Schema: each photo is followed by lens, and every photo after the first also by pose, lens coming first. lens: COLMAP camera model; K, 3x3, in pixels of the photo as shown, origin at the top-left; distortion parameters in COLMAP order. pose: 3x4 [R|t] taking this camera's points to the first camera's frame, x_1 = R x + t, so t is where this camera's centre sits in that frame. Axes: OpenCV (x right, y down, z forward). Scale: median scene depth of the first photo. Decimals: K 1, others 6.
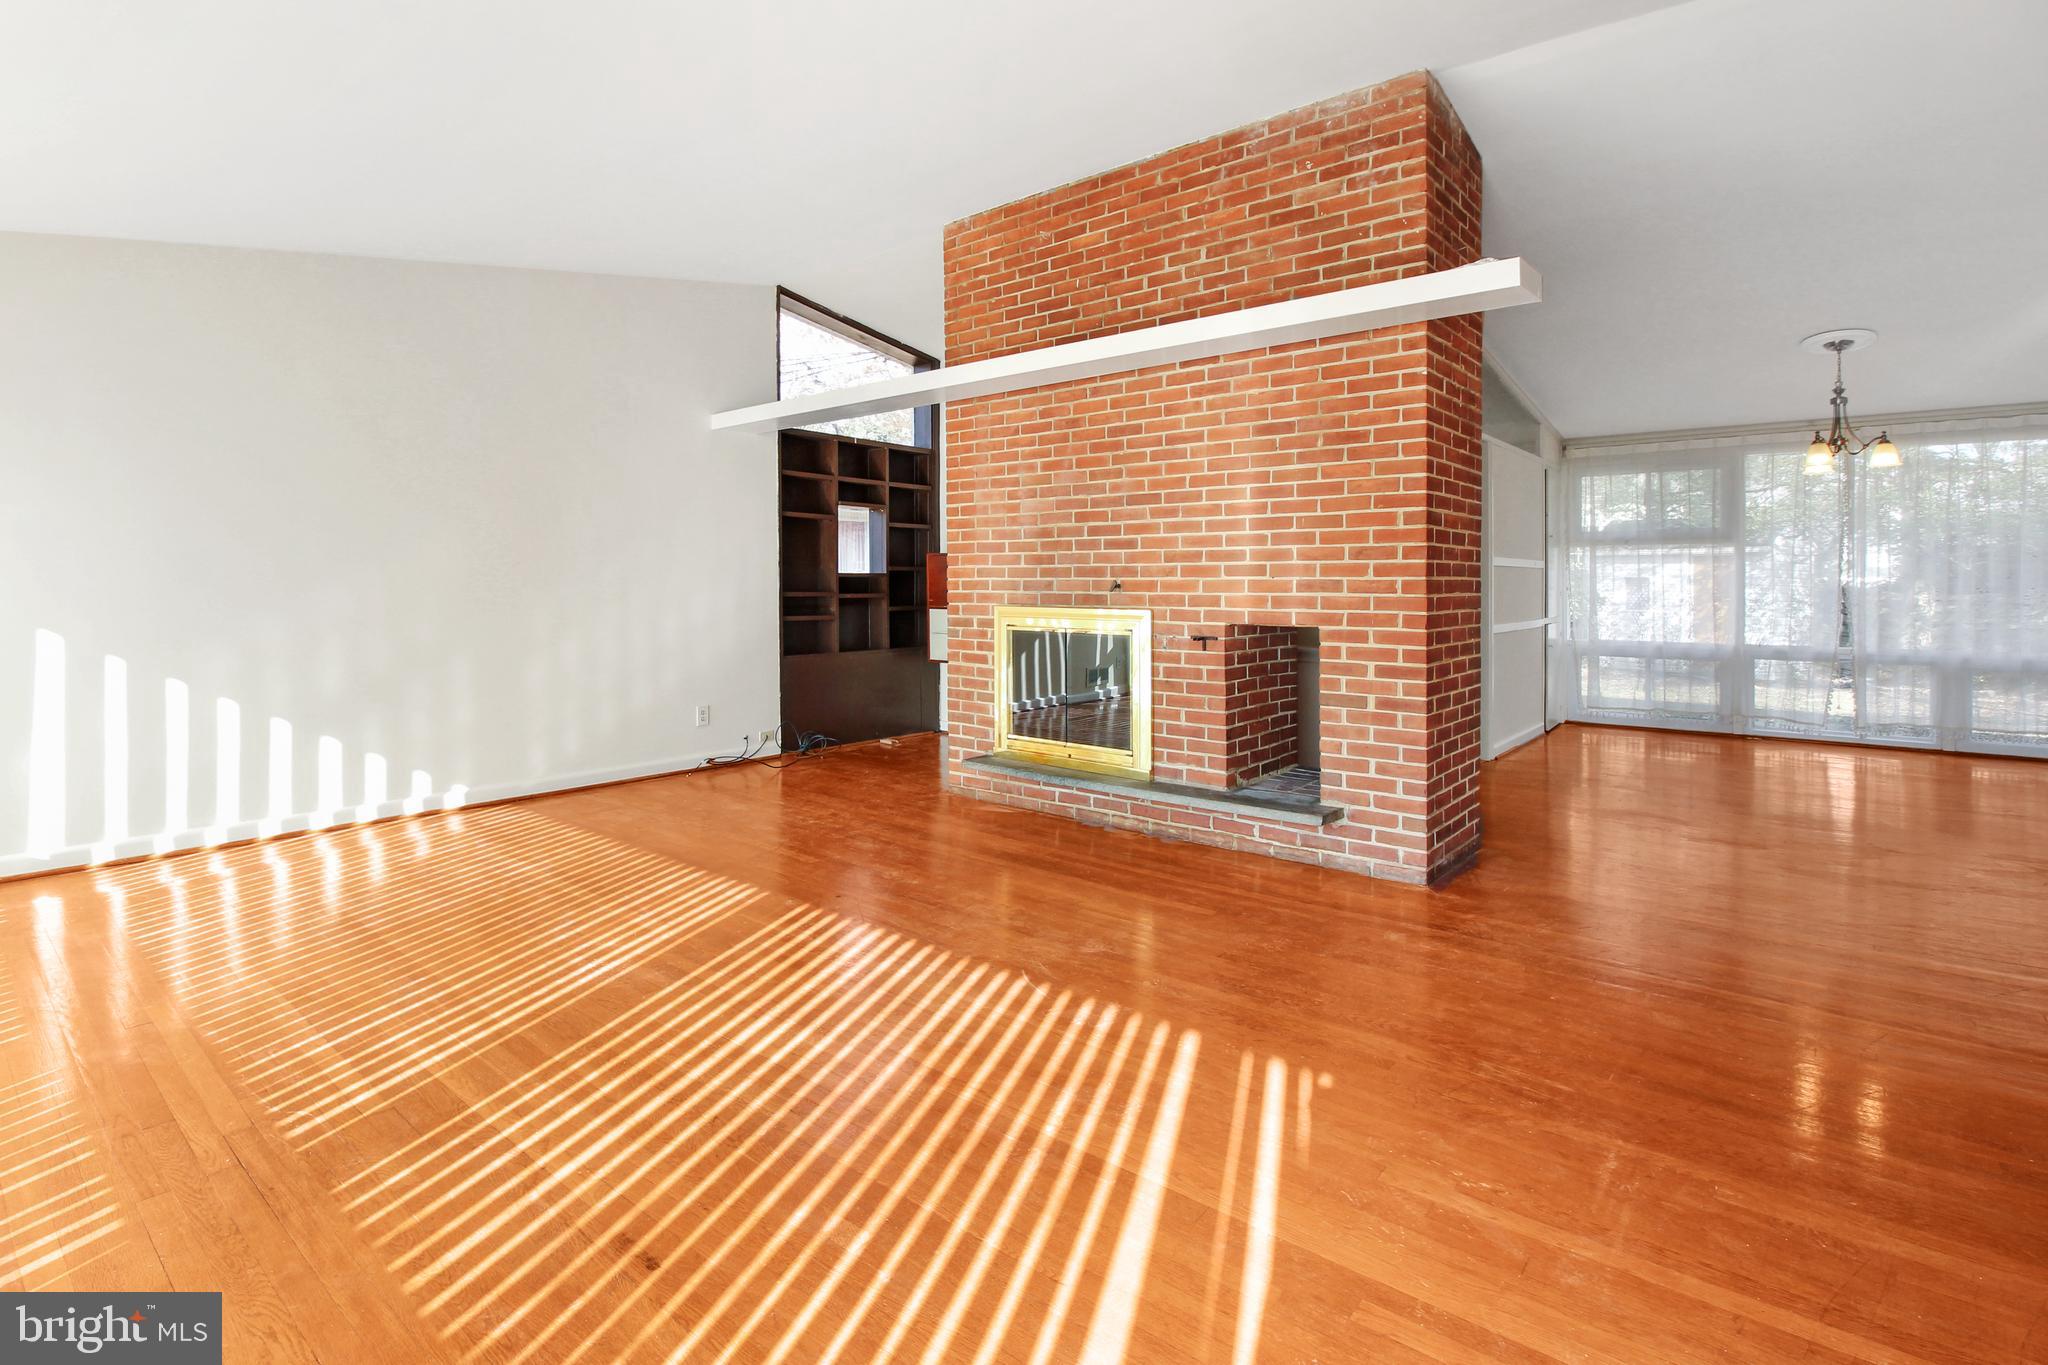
lens RADIAL K [[991.8, 0, 1013.6], [0, 991.8, 578.0], [0, 0, 1]] dist [-0.002321, -0.001250]
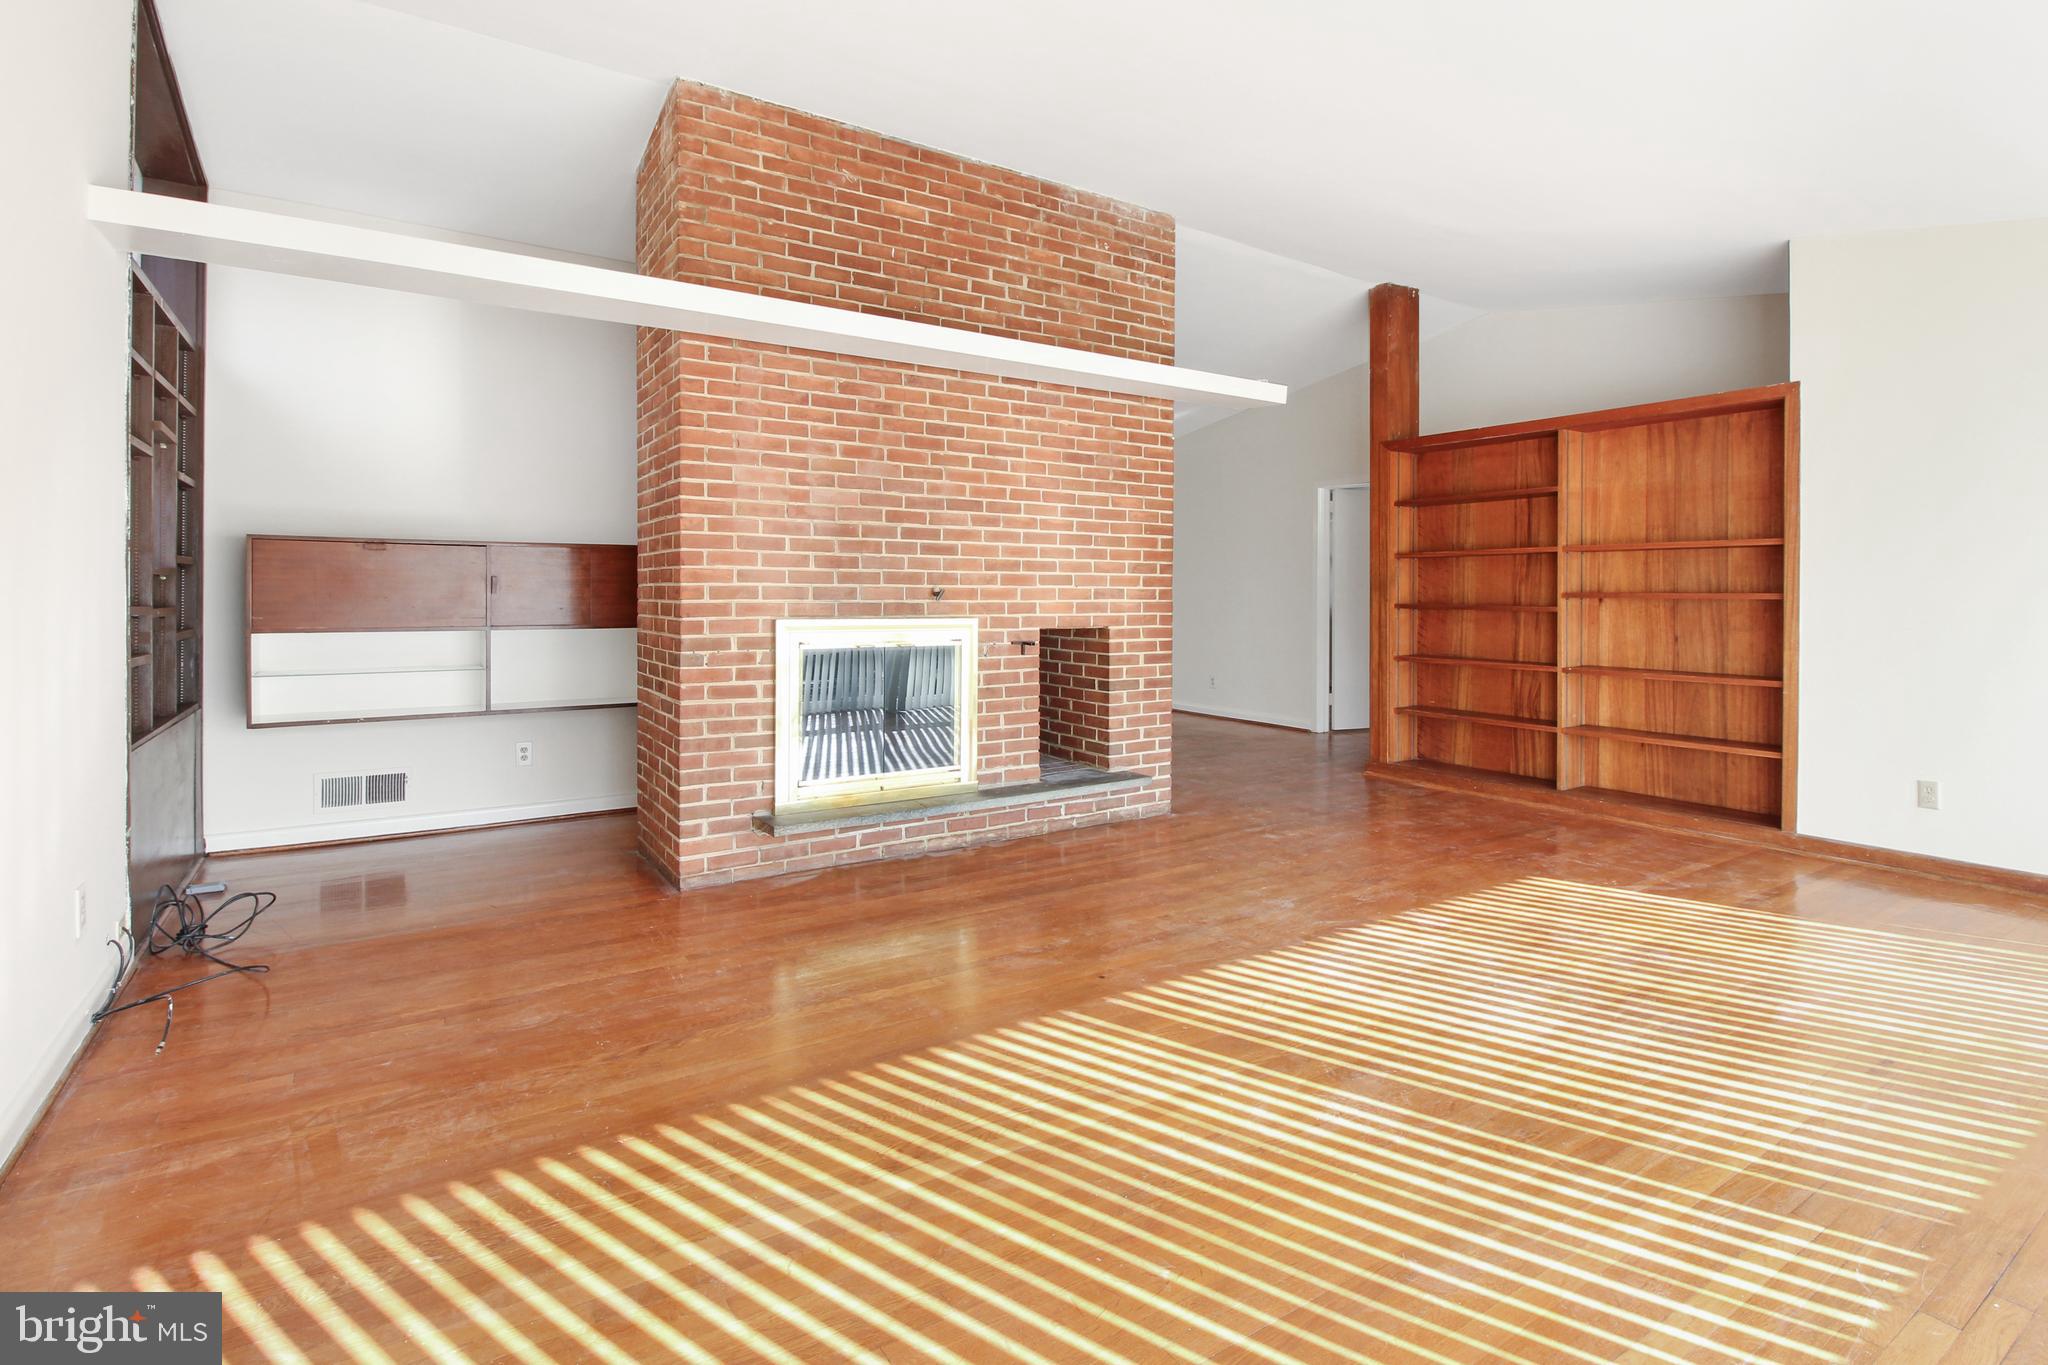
lens RADIAL K [[991.8, 0, 1004.0], [0, 991.8, 584.1], [0, 0, 1]] dist [-0.002321, -0.001250]
pose [[0.284006, 0.009123, 0.958779, -0.805611], [-0.008415, 0.999940, -0.007022, 0.005128], [-0.958785, -0.006073, 0.284066, 0.694882]]
